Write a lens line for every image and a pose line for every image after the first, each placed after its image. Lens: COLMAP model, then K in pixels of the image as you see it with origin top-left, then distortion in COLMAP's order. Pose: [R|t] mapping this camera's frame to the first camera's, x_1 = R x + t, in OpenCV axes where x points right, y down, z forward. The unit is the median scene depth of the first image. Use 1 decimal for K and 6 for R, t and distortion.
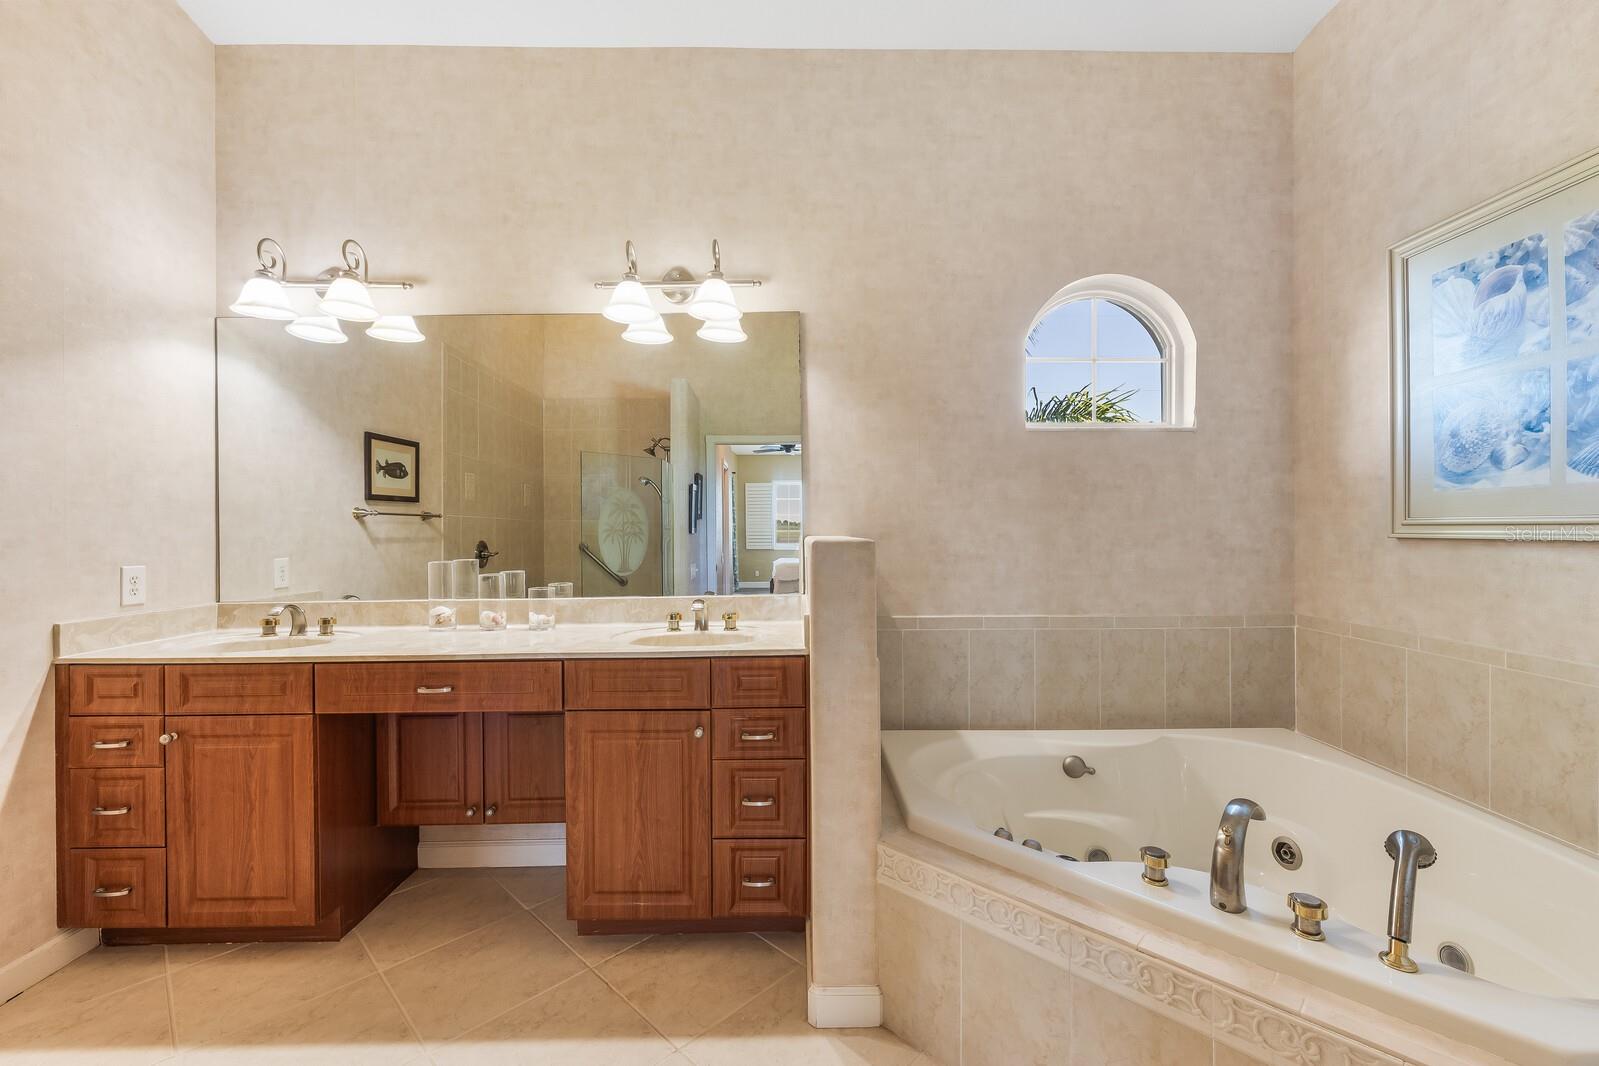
lens RADIAL K [[667.2, 0, 797.6], [0, 667.2, 528.7], [0, 0, 1]] dist [0.000496, -0.000044]
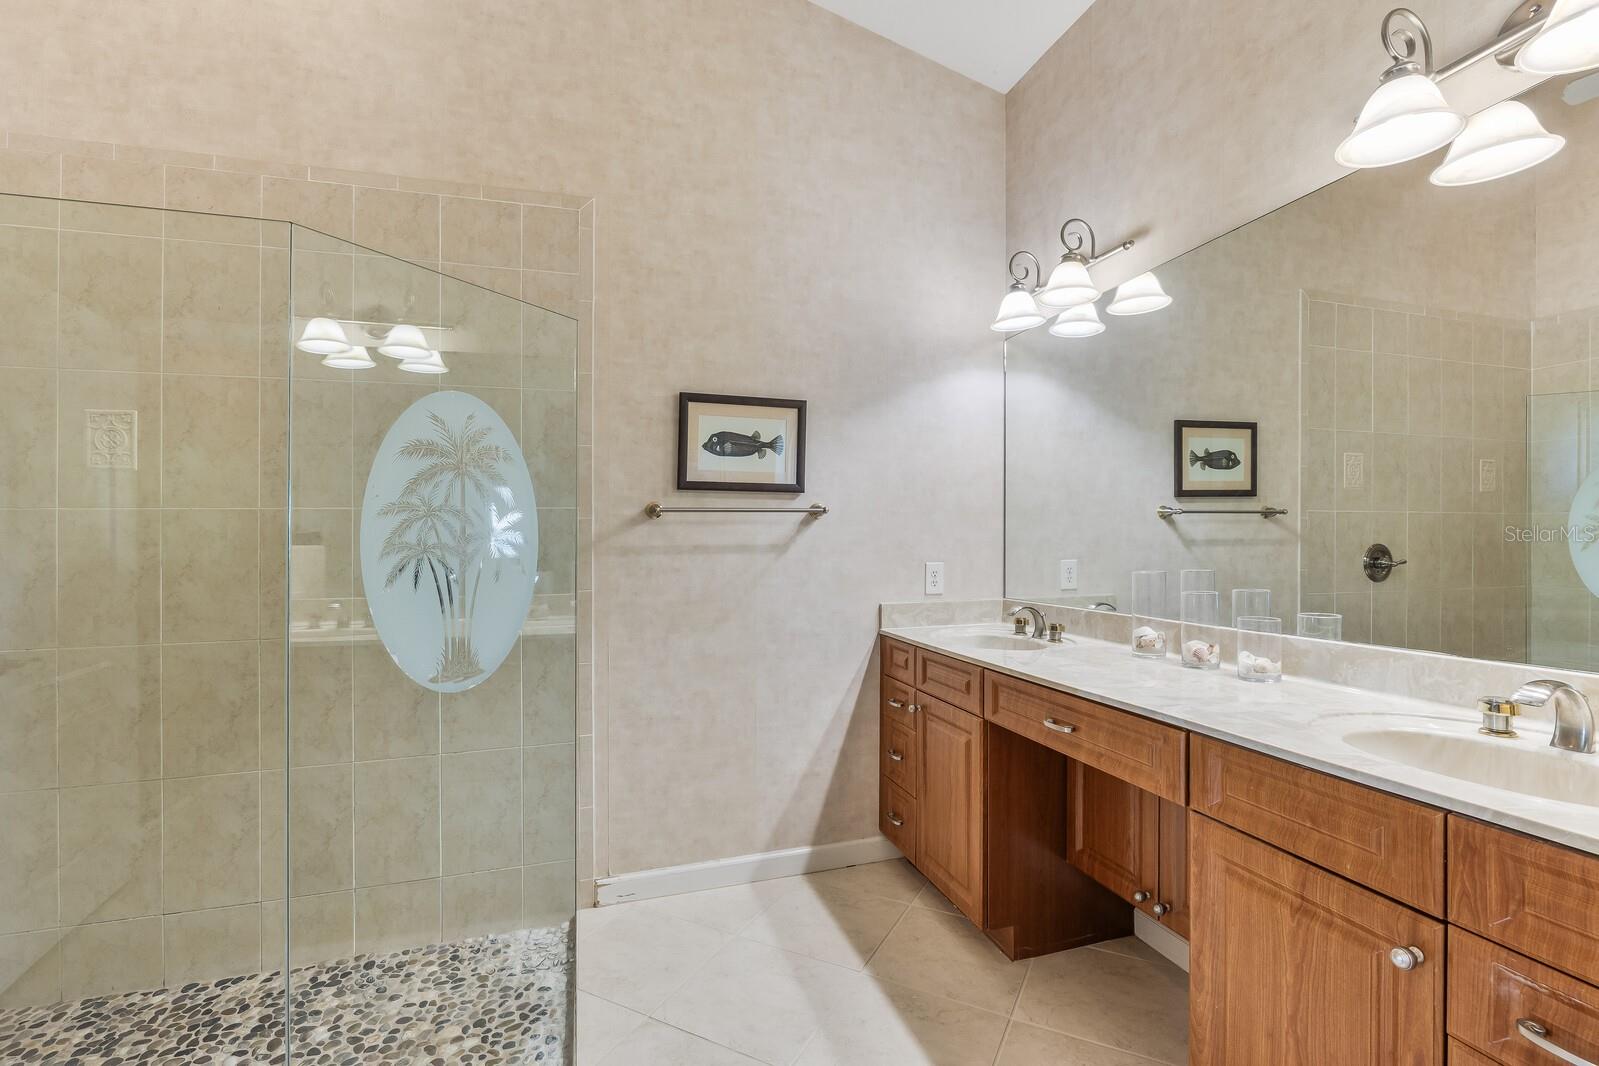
lens RADIAL K [[711.5, 0, 799.5], [0, 711.5, 533.0], [0, 0, 1]] dist [-0.005659, 0.000098]
pose [[0.285656, -0.000733, -0.958332, 0.168878], [0.010301, 0.999944, 0.002305, -0.003293], [0.958277, -0.010530, 0.285647, 0.351074]]
